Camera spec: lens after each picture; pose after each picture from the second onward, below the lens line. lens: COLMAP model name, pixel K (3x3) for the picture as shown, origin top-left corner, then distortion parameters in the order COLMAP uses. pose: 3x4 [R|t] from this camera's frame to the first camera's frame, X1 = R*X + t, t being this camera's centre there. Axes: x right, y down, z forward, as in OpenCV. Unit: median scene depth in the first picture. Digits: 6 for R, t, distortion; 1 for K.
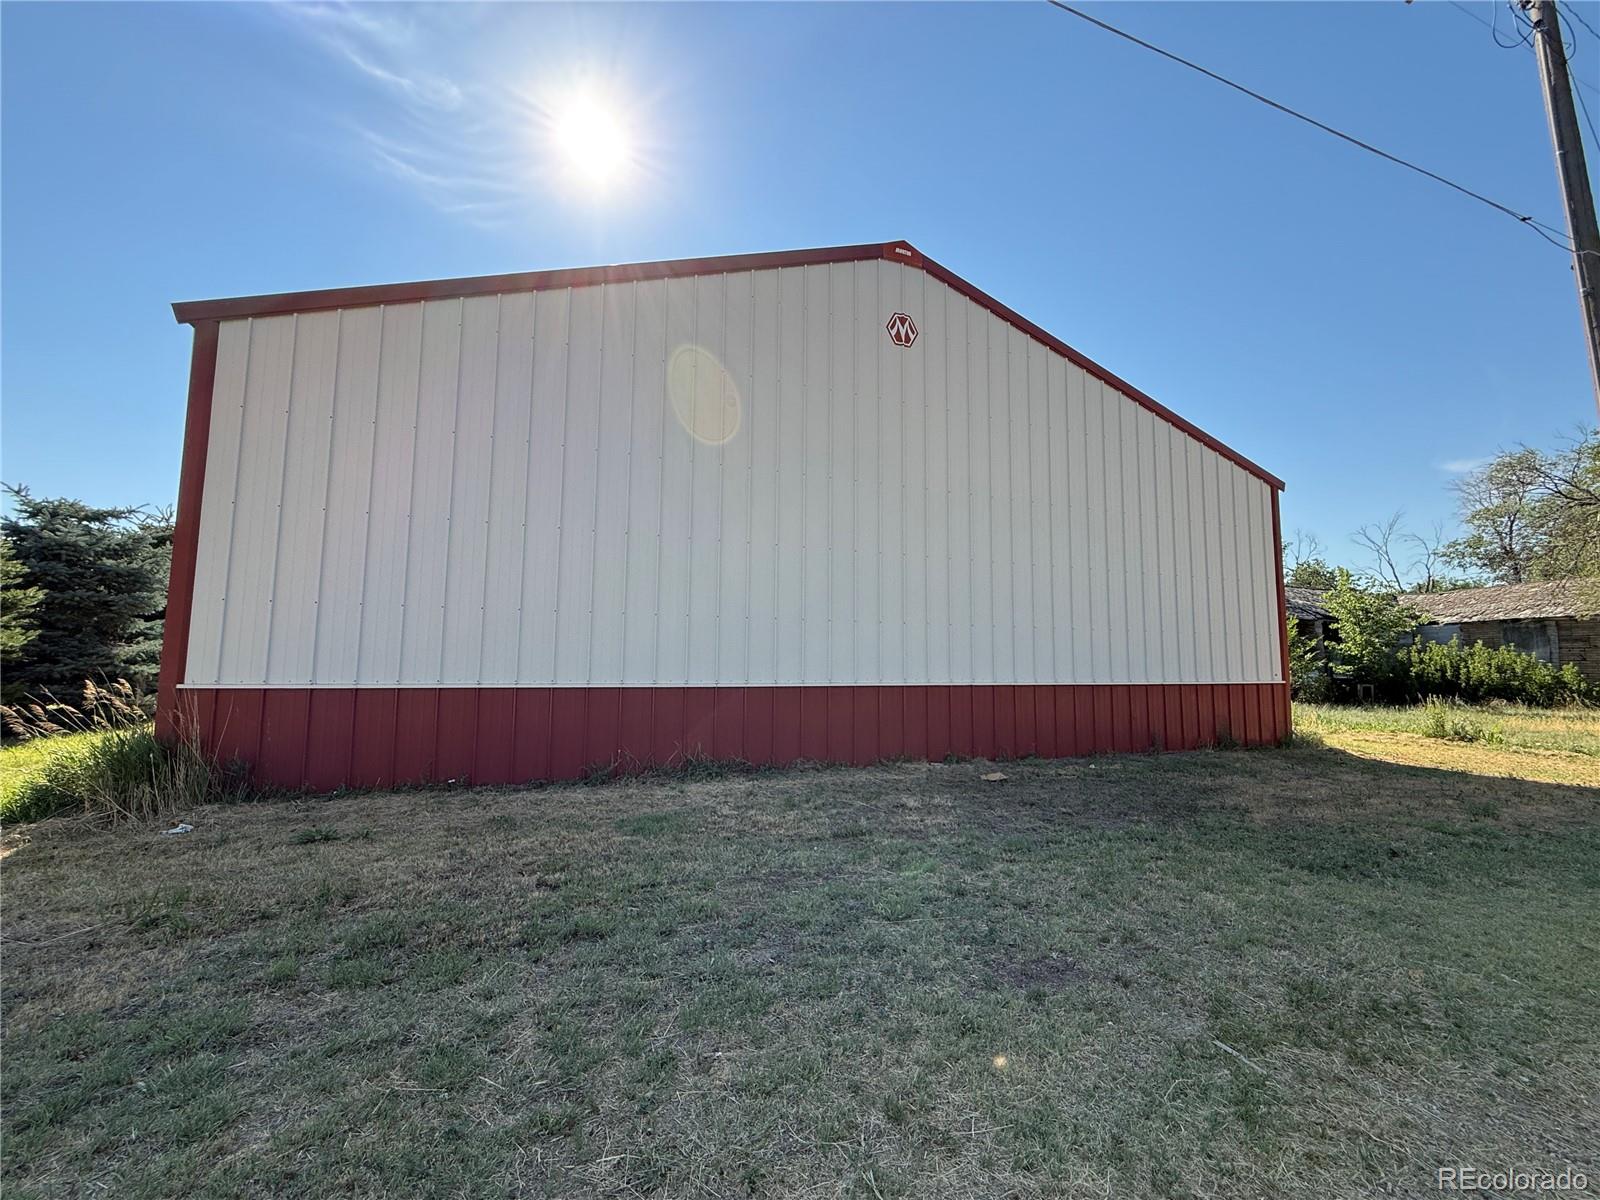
lens RADIAL K [[640.1, 0, 788.4], [0, 640.1, 598.4], [0, 0, 1]] dist [0.001433, 0.000094]
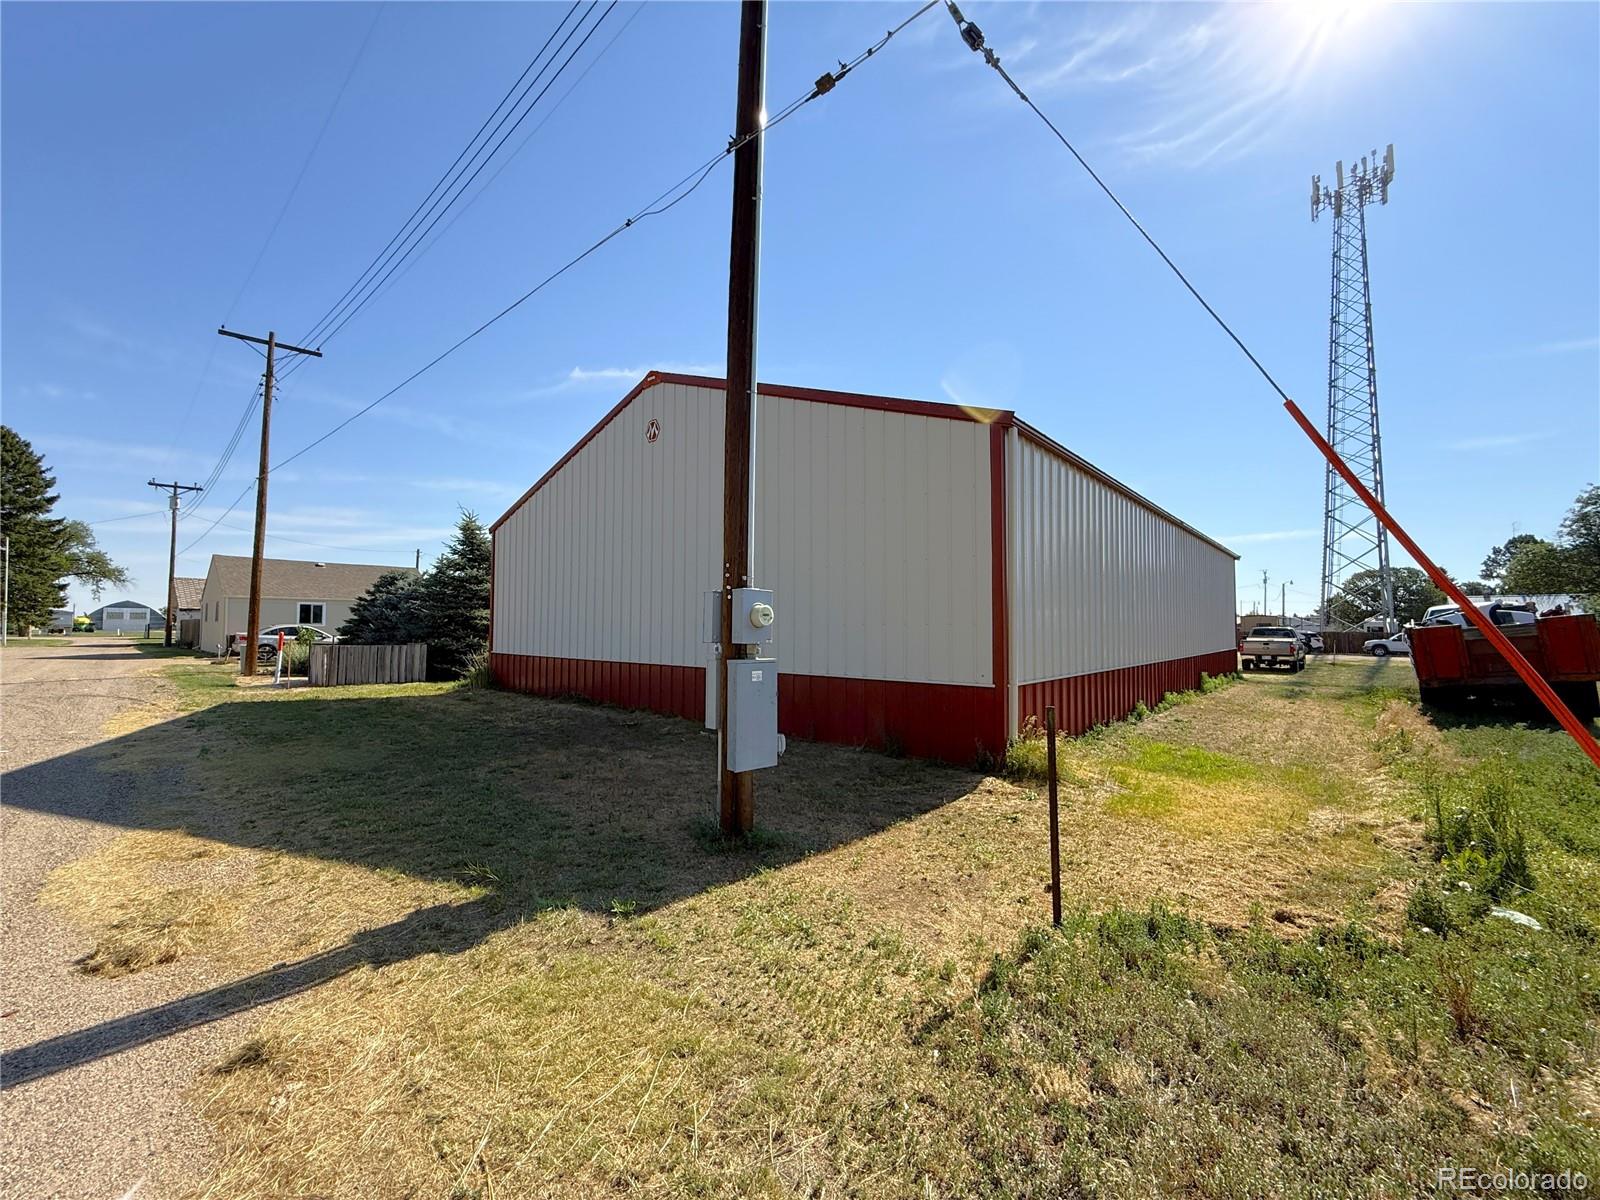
lens RADIAL K [[640.1, 0, 792.9], [0, 640.1, 607.3], [0, 0, 1]] dist [0.001433, 0.000094]
pose [[0.465189, -0.035400, -0.884503, 1.649516], [0.076617, 0.997061, 0.000391, 0.020544], [0.881889, -0.067950, 0.466534, 0.556403]]
